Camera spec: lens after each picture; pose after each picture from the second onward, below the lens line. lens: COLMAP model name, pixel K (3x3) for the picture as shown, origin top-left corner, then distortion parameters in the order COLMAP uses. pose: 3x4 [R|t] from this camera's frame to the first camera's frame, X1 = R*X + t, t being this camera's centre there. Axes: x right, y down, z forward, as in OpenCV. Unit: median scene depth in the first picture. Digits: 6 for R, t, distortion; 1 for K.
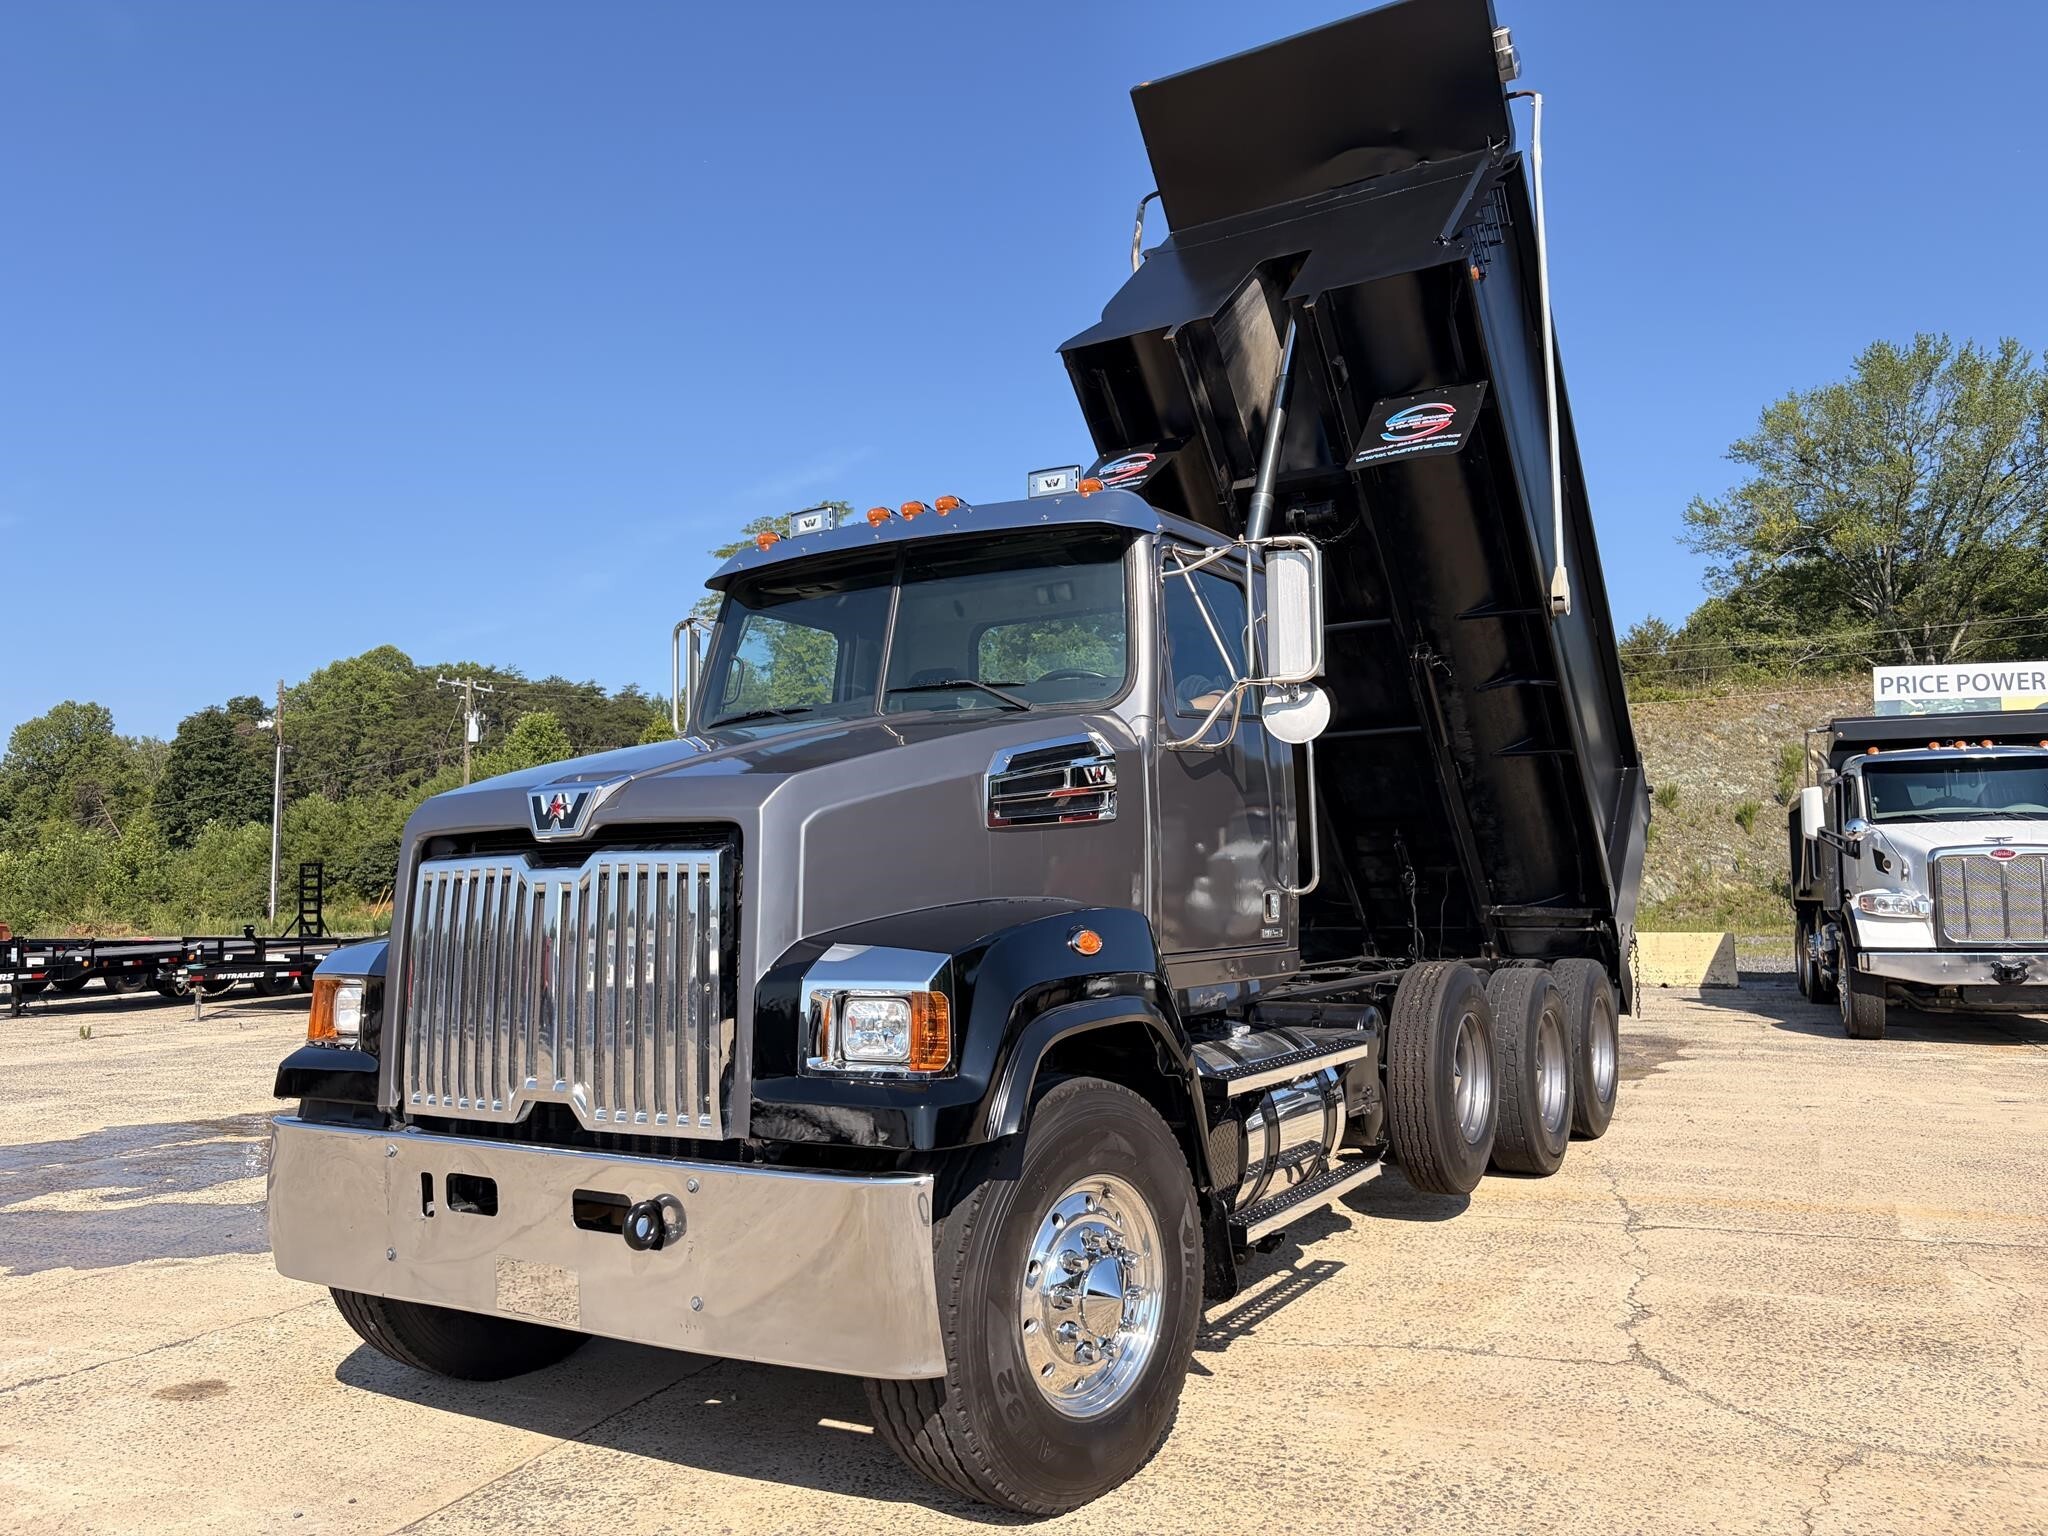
lens RADIAL K [[1543.5, 0, 1082.1], [0, 1543.5, 762.8], [0, 0, 1]] dist [-0.006866, -0.001740]
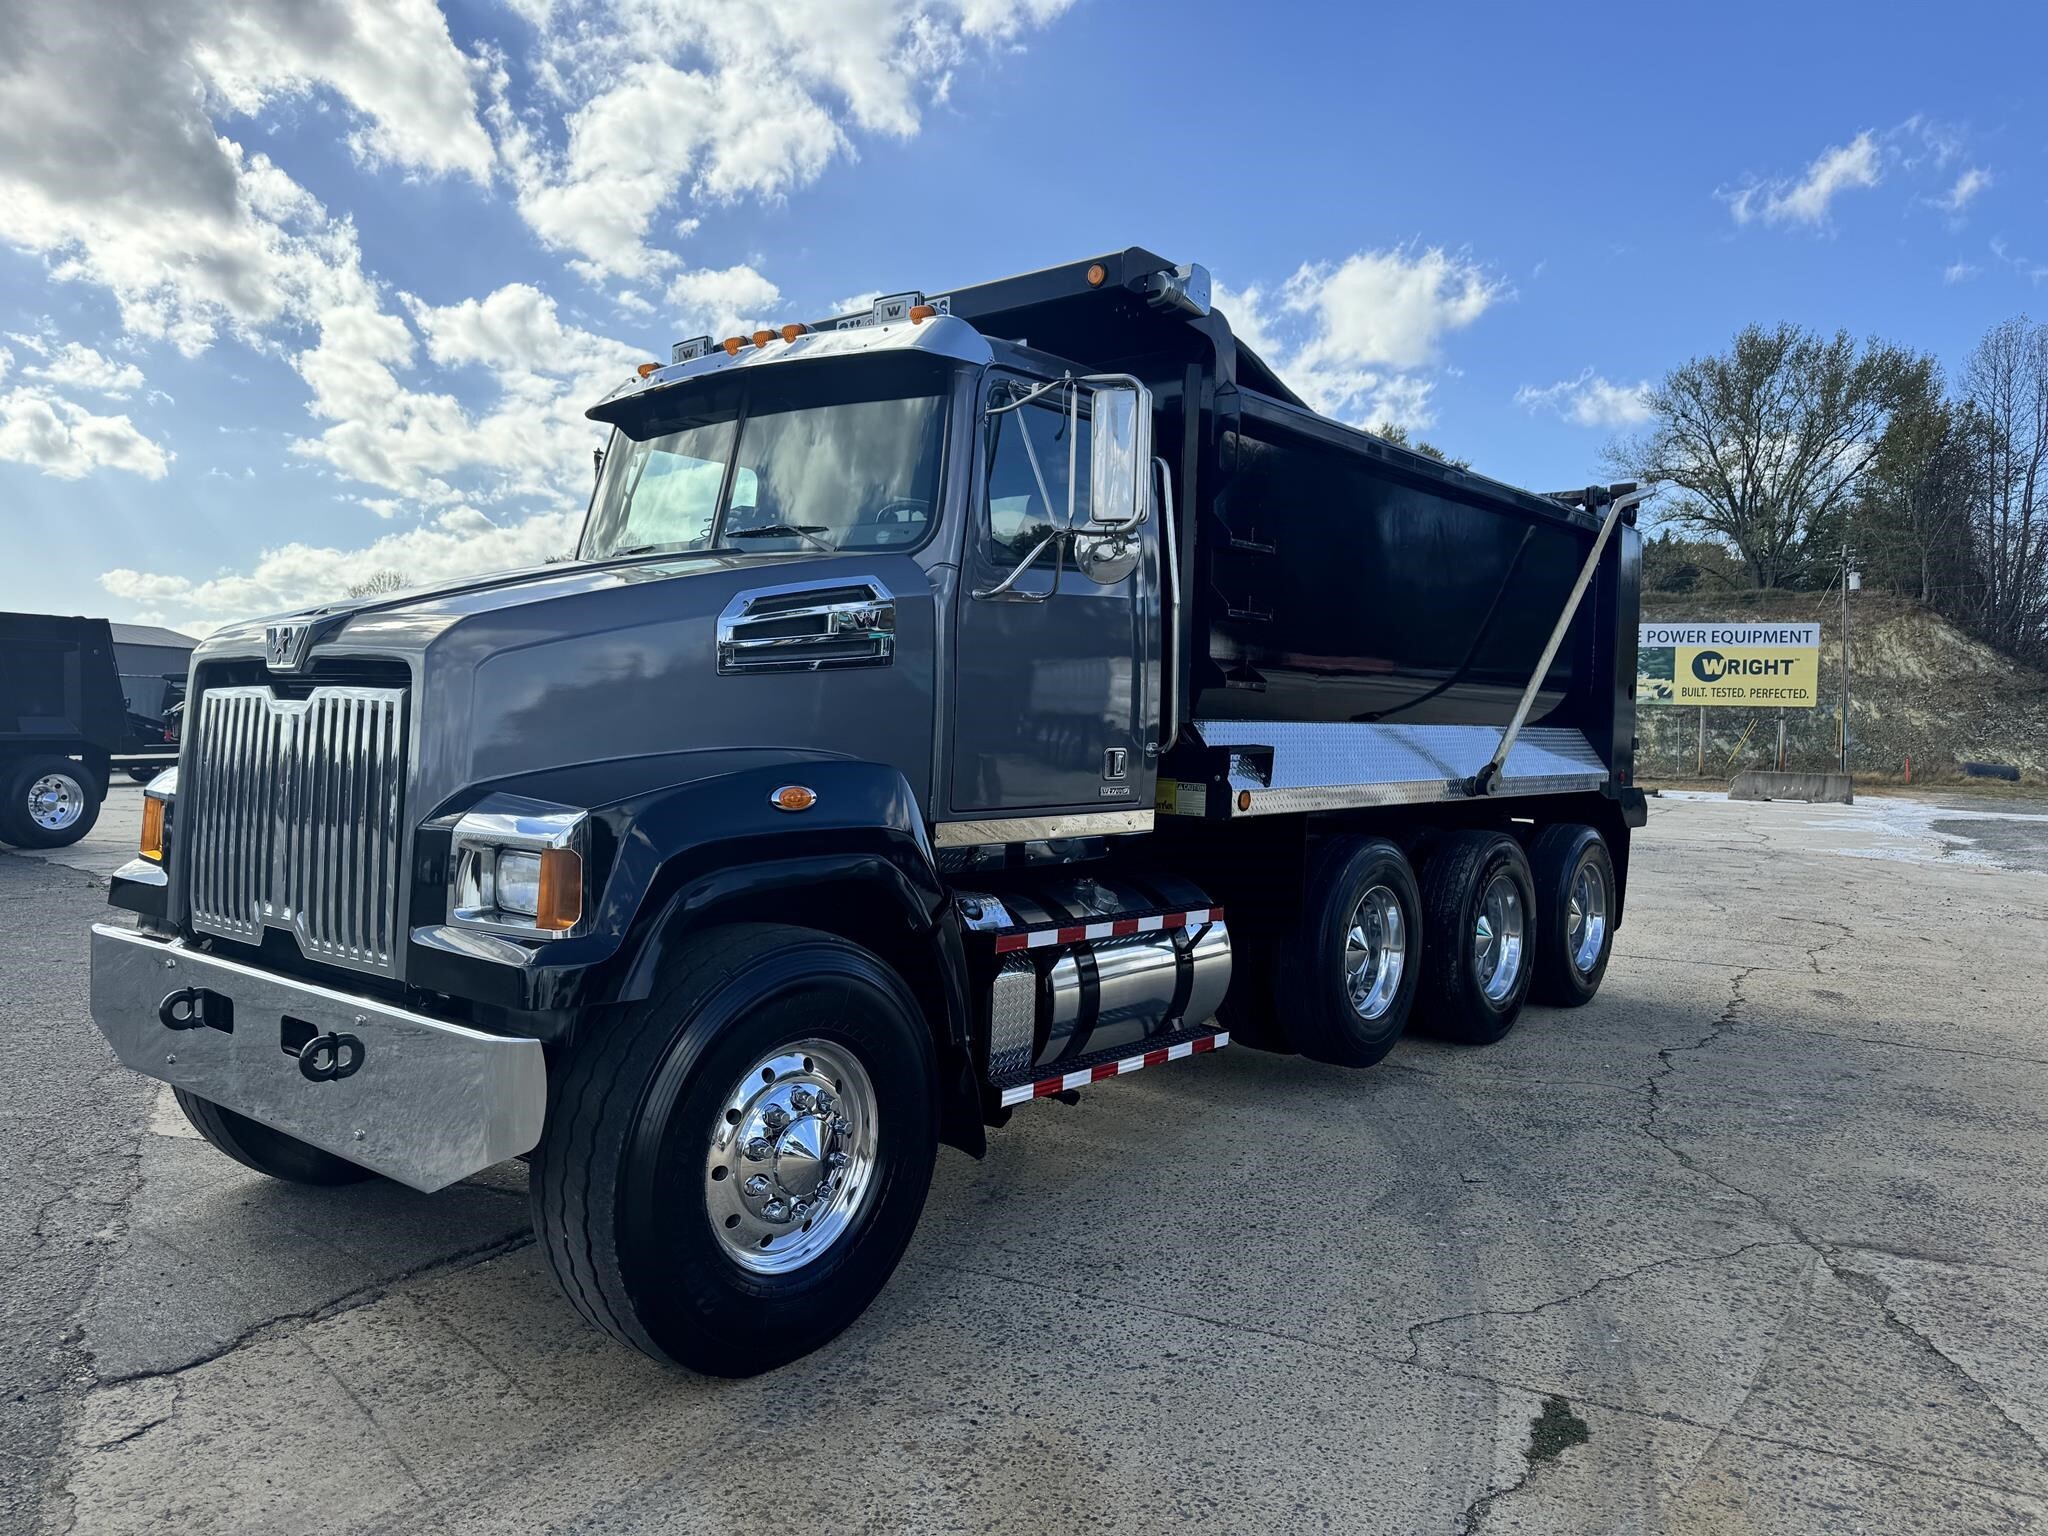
lens RADIAL K [[1543.5, 0, 1082.1], [0, 1543.5, 762.8], [0, 0, 1]] dist [-0.006866, -0.001740]
pose [[0.995257, 0.038653, -0.089268, 0.237583], [-0.029528, 0.994411, 0.101362, -0.005364], [0.092687, -0.098246, 0.990836, 0.053946]]
